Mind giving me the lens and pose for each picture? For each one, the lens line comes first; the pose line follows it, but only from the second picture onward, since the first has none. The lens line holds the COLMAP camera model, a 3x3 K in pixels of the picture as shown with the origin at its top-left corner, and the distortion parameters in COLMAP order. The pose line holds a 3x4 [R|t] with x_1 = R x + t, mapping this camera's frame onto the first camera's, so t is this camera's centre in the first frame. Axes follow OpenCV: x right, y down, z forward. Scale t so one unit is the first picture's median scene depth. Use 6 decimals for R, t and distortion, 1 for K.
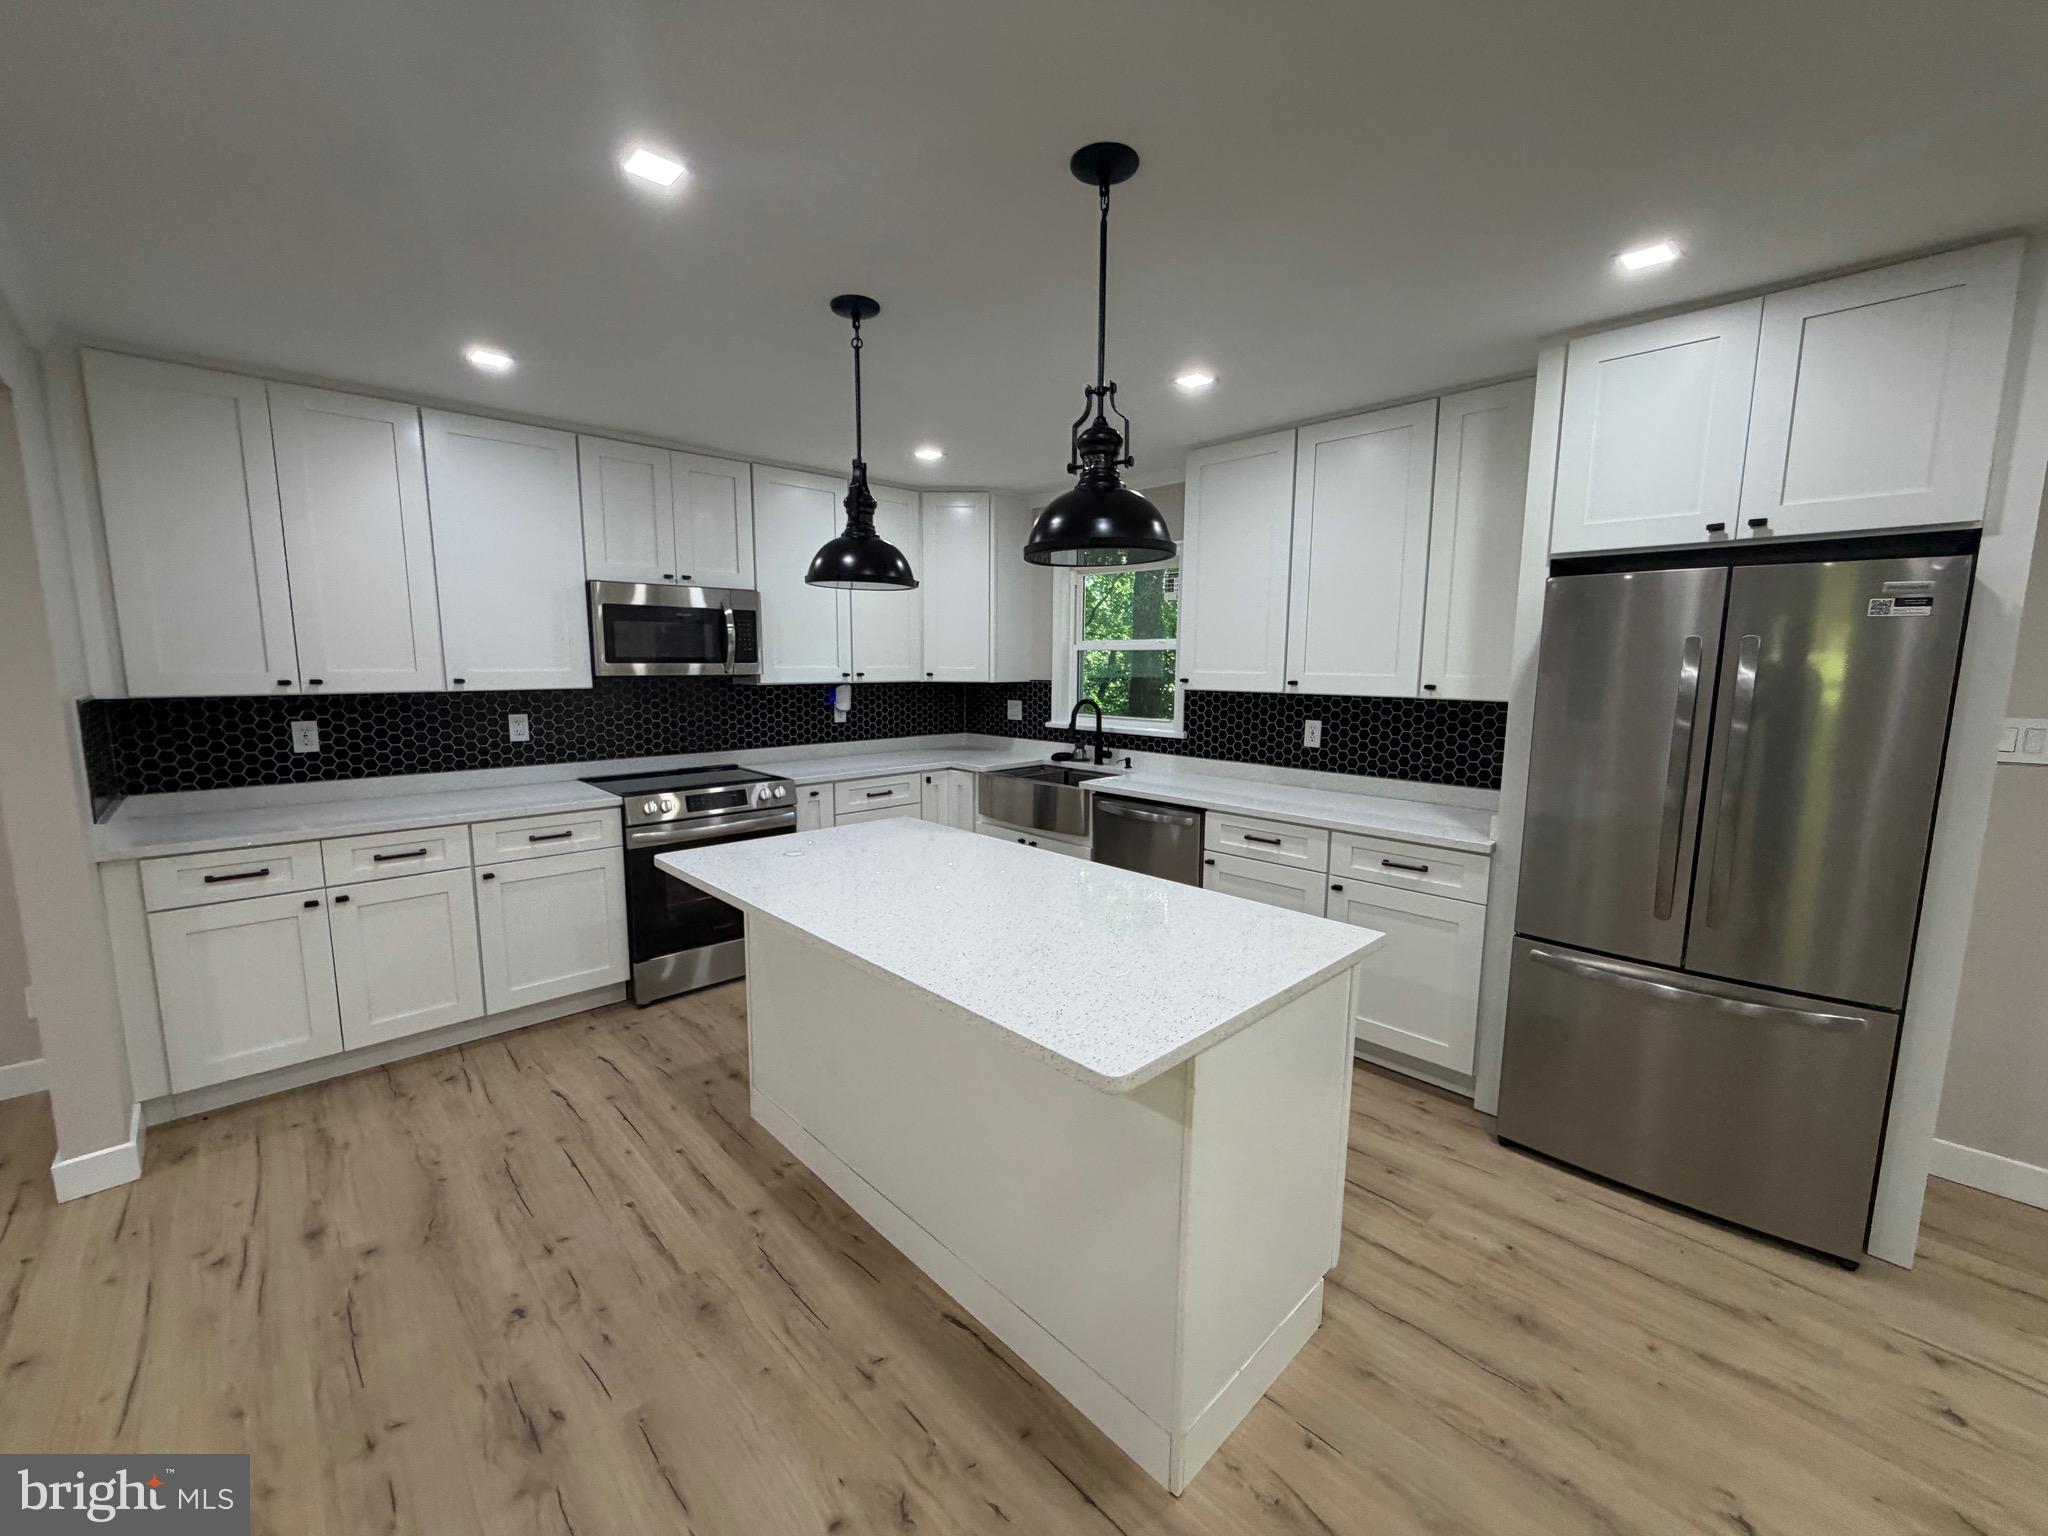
lens RADIAL K [[816.8, 0, 1016.8], [0, 816.8, 768.9], [0, 0, 1]] dist [0.000346, -0.000109]
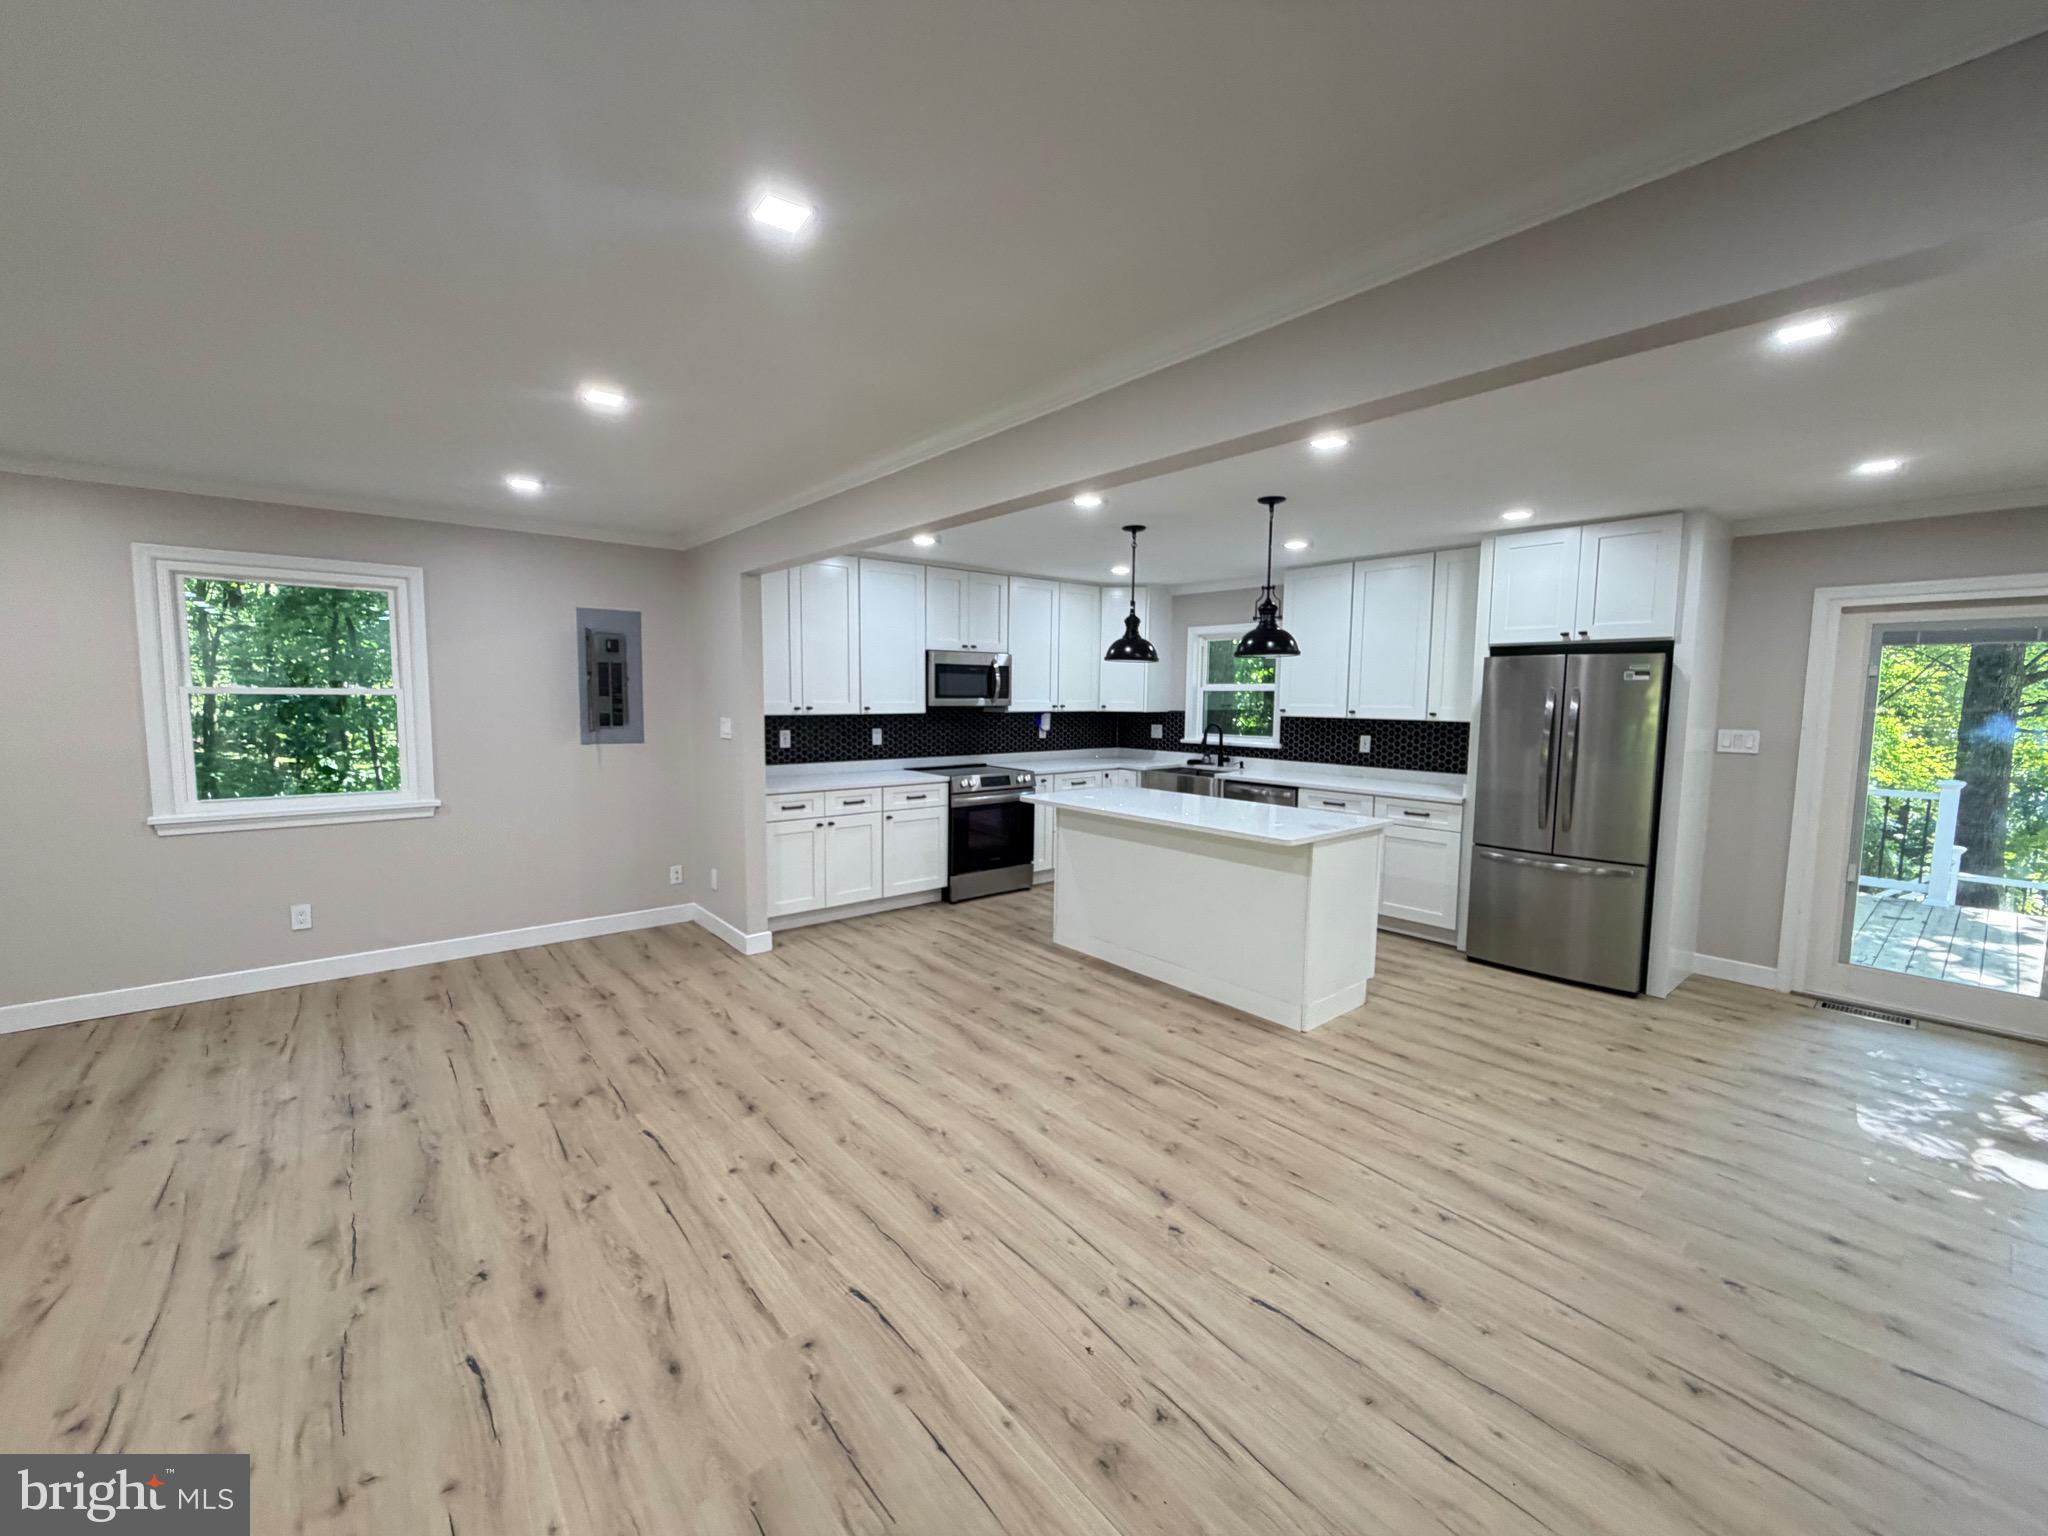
lens RADIAL K [[816.8, 0, 1016.8], [0, 816.8, 768.9], [0, 0, 1]] dist [0.000346, -0.000109]
pose [[0.997681, 0.009833, -0.067352, -0.231961], [-0.012660, 0.999051, -0.041673, 0.089352], [0.066878, 0.042429, 0.996859, -0.704603]]
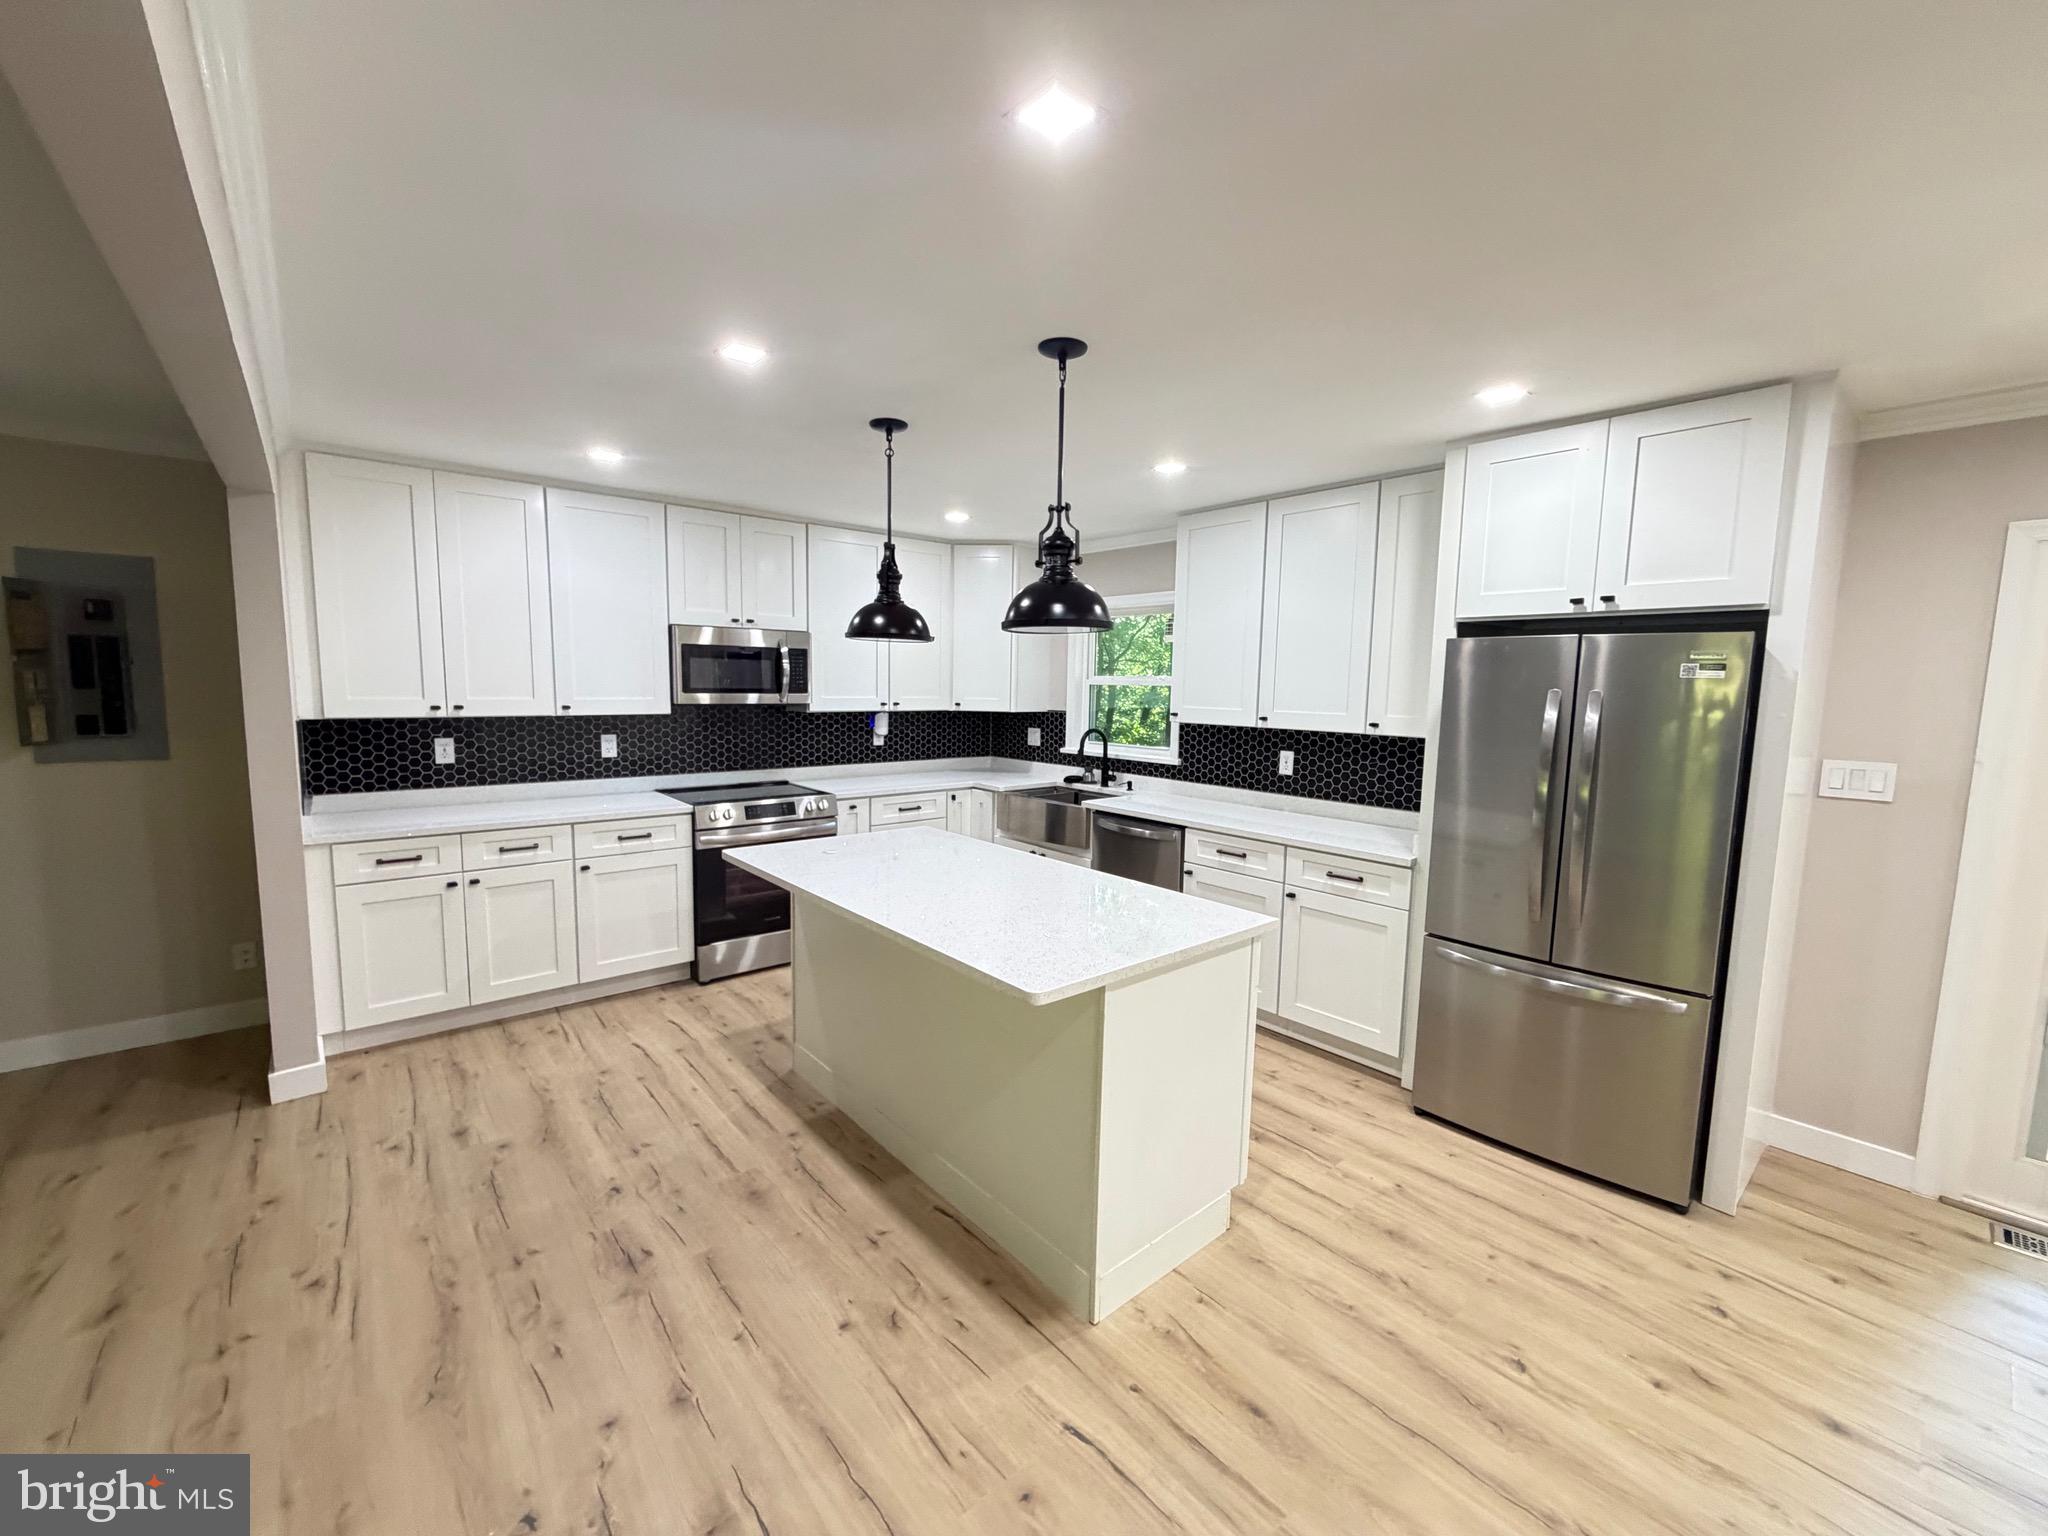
lens RADIAL K [[817.7, 0, 1016.5], [0, 817.7, 769.8], [0, 0, 1]] dist [-0.000159, -0.000054]
pose [[0.998249, 0.018217, -0.056274, 0.056582], [-0.019711, 0.999465, -0.026109, 0.004130], [0.055768, 0.027172, 0.998074, -0.171510]]
